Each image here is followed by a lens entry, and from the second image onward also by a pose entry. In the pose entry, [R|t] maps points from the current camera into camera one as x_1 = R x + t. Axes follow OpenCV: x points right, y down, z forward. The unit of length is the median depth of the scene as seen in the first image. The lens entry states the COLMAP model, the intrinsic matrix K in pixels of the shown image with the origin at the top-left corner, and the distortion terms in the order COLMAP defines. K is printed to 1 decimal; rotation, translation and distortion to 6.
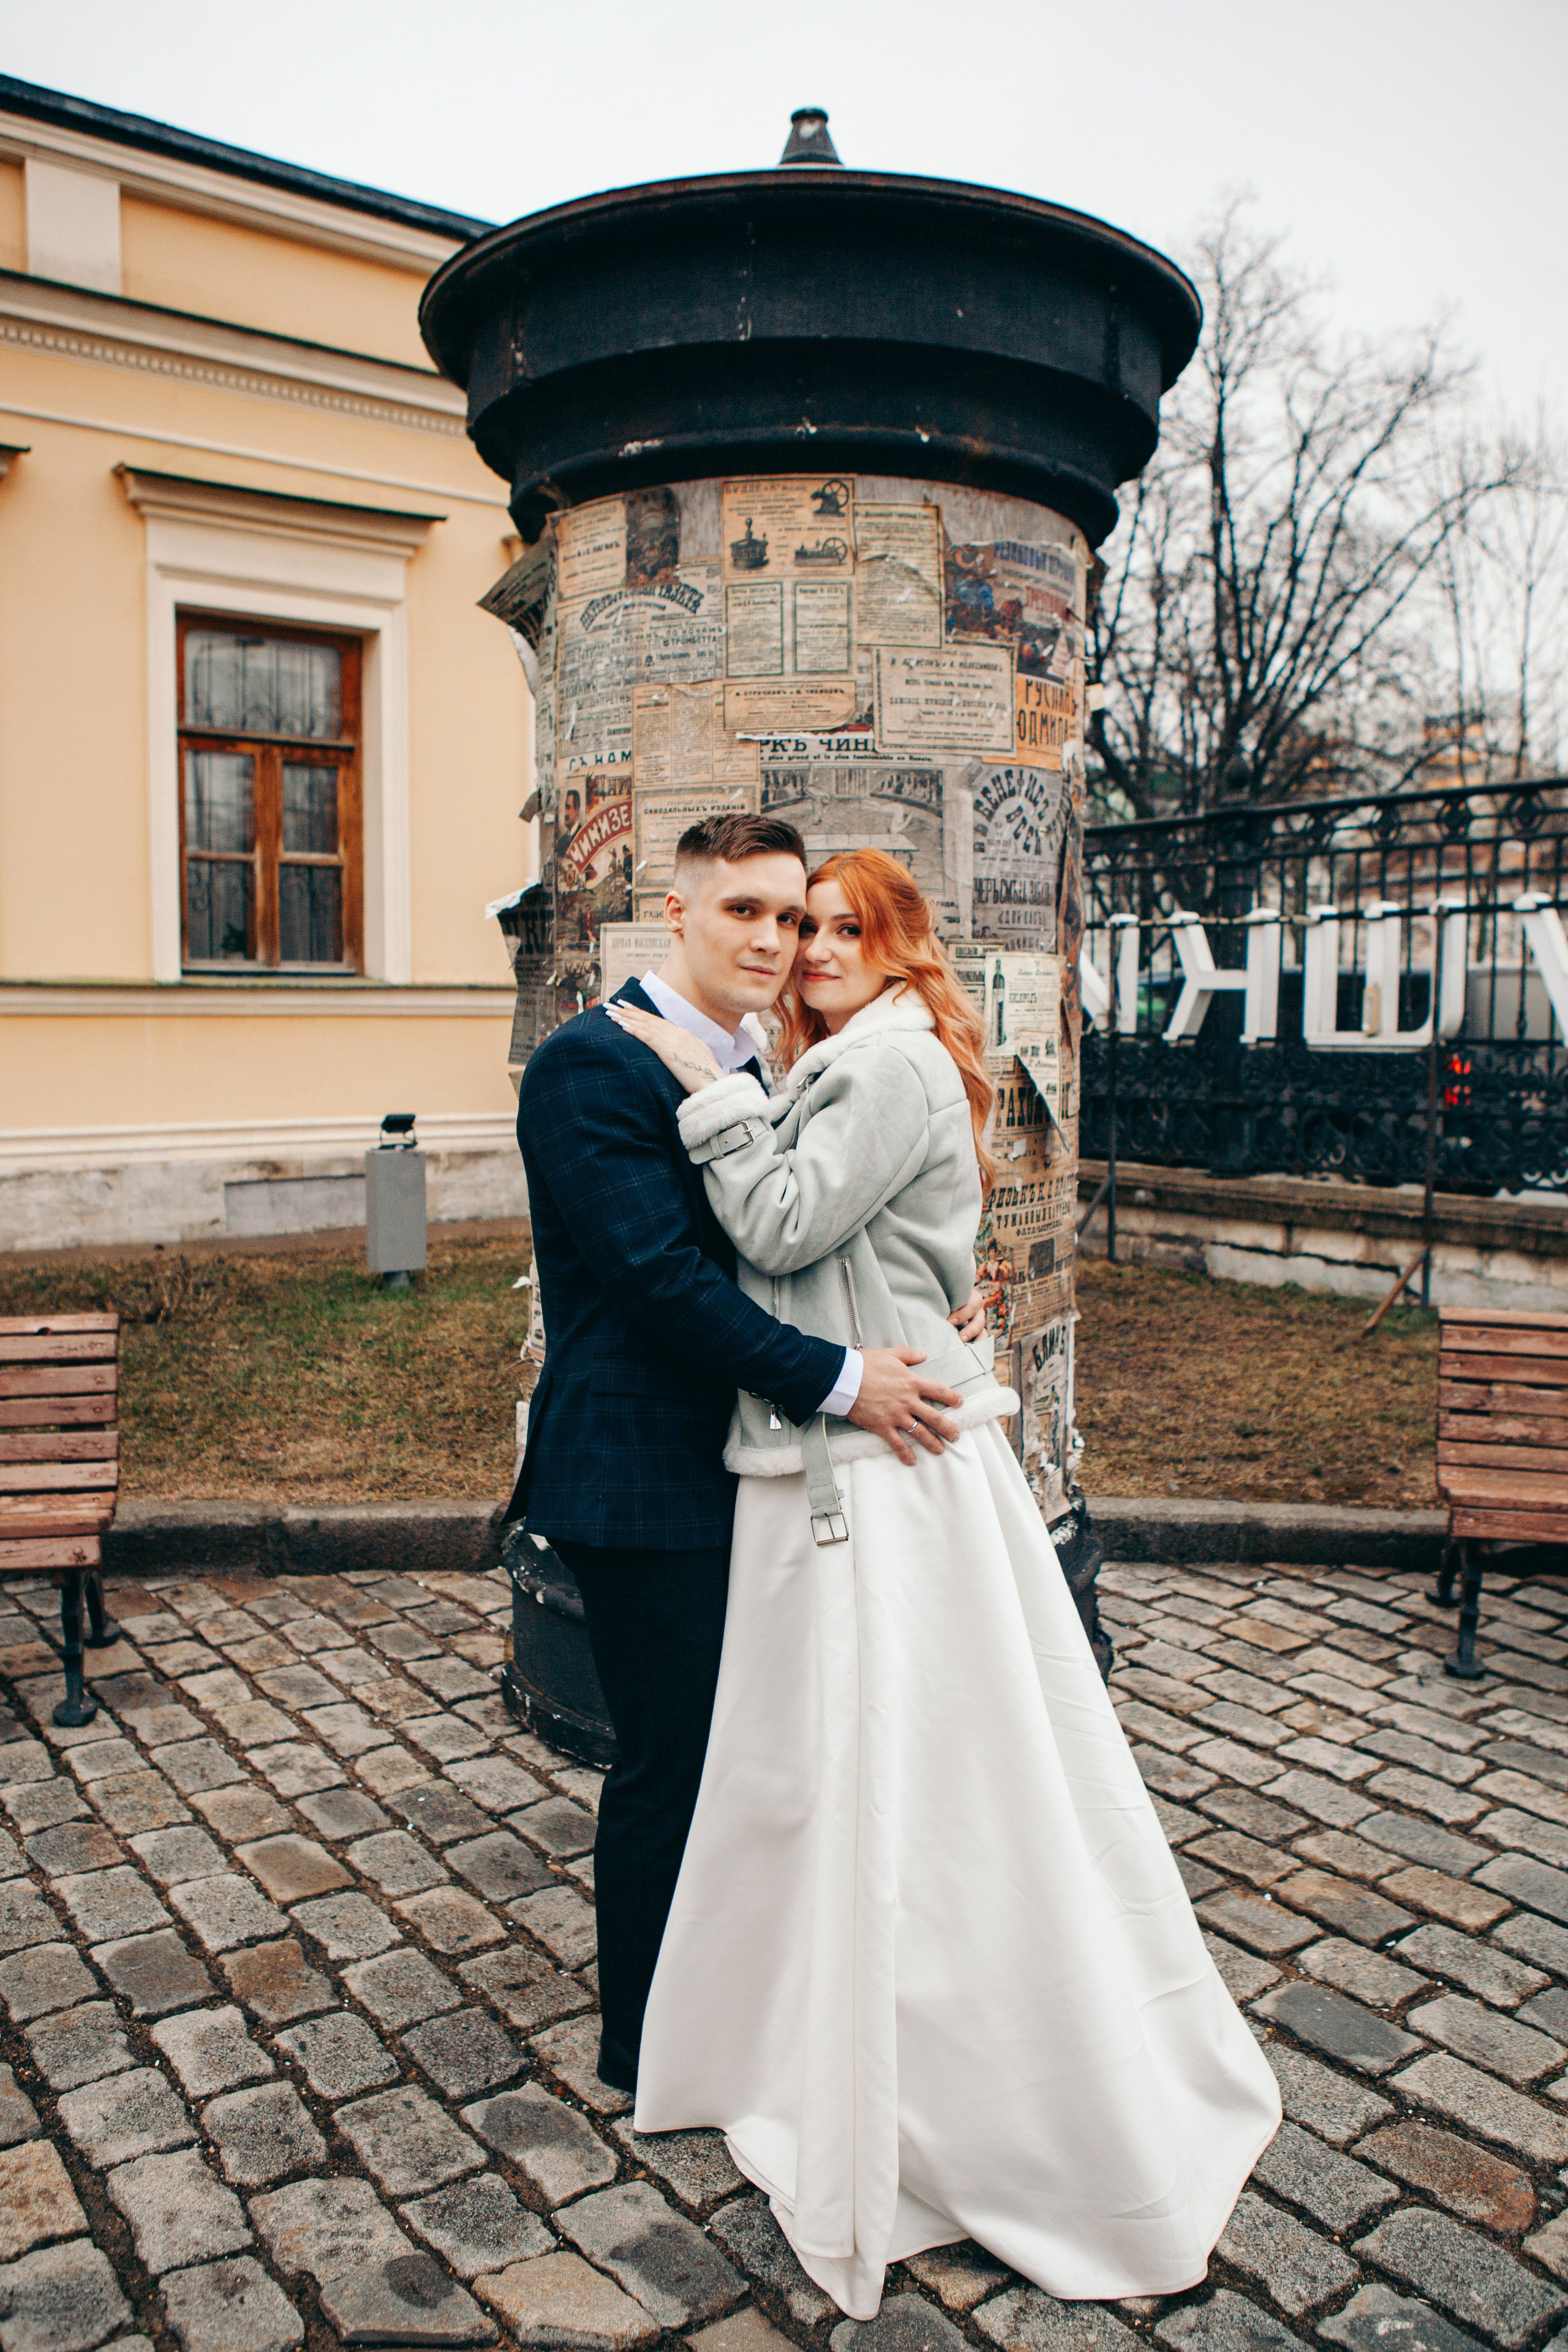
lens RADIAL K [[1754.9, 0, 784.0], [0, 1754.9, 1176.0], [0, 0, 1]] dist [-0.107122, -0.000457]
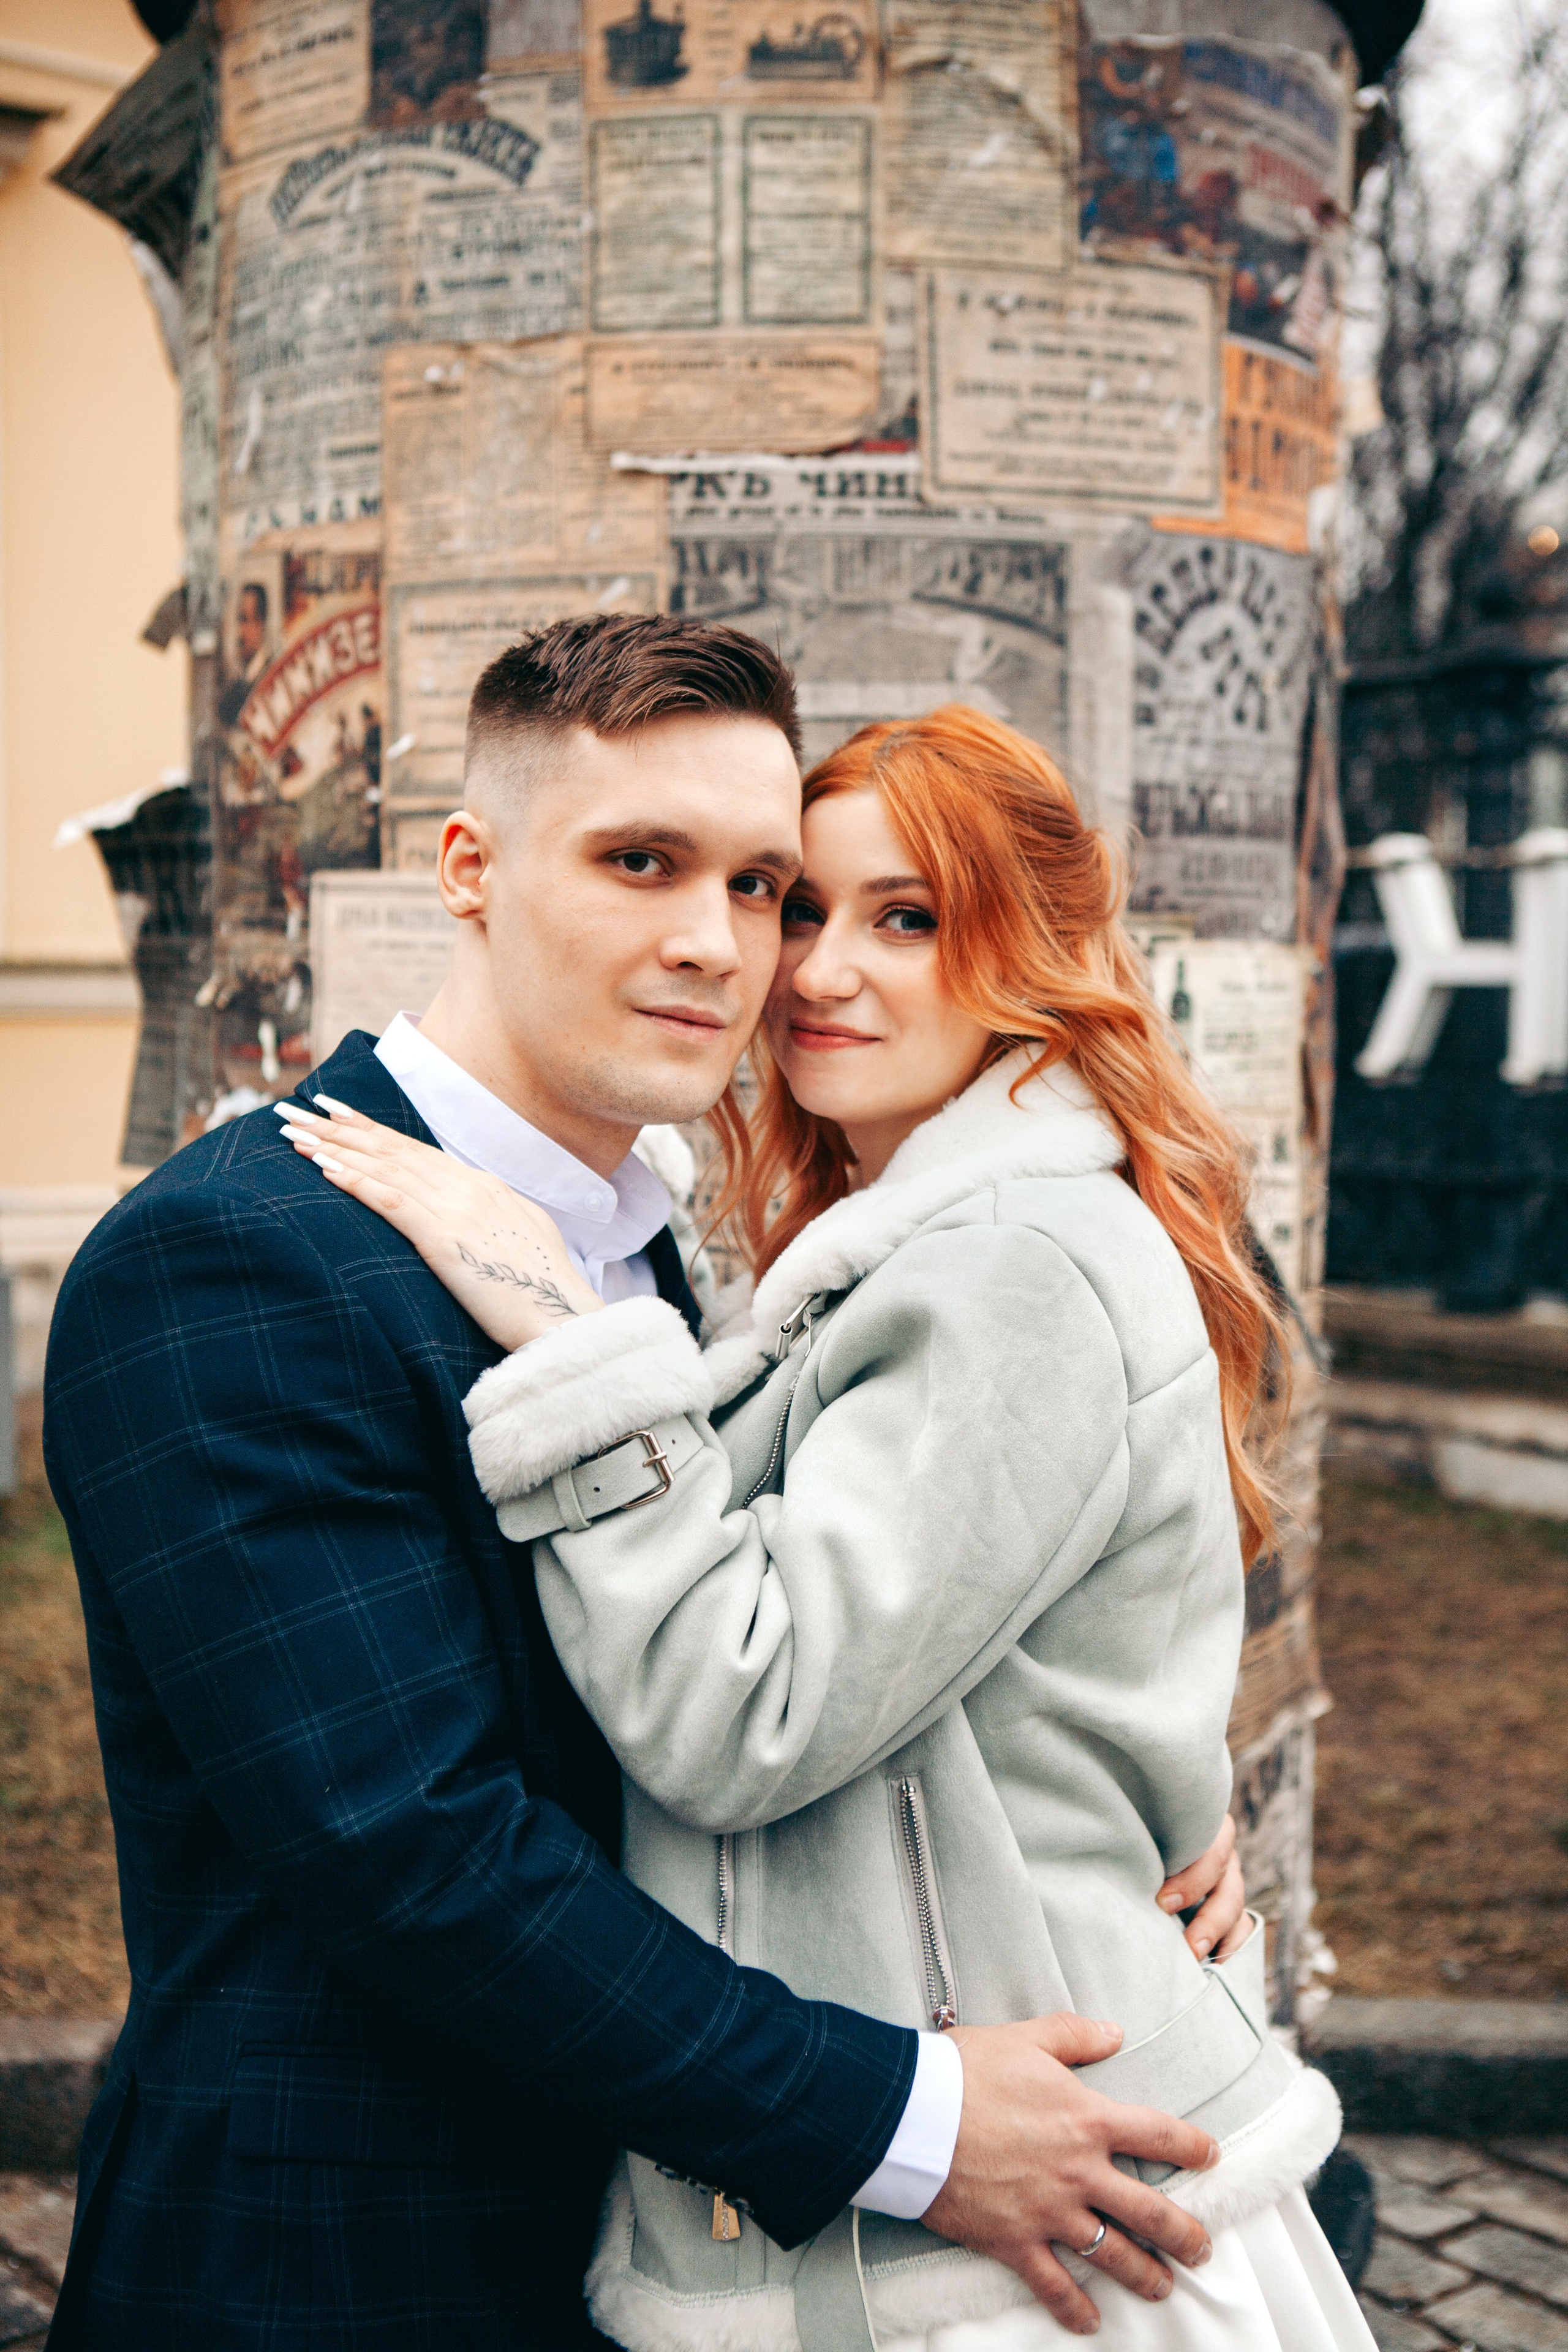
lens RADIAL K [[3018.0, 0, 784.0], [0, 3018.0, 1176.0], [0, 0, 1]] dist [-0.019341, 0.003904]
pose [[0.999329, 0.004530, 0.036334, -0.010673], [-0.003165, 0.999290, -0.037538, -0.038543], [-0.036478, 0.037398, 0.998634, 0.224653]]
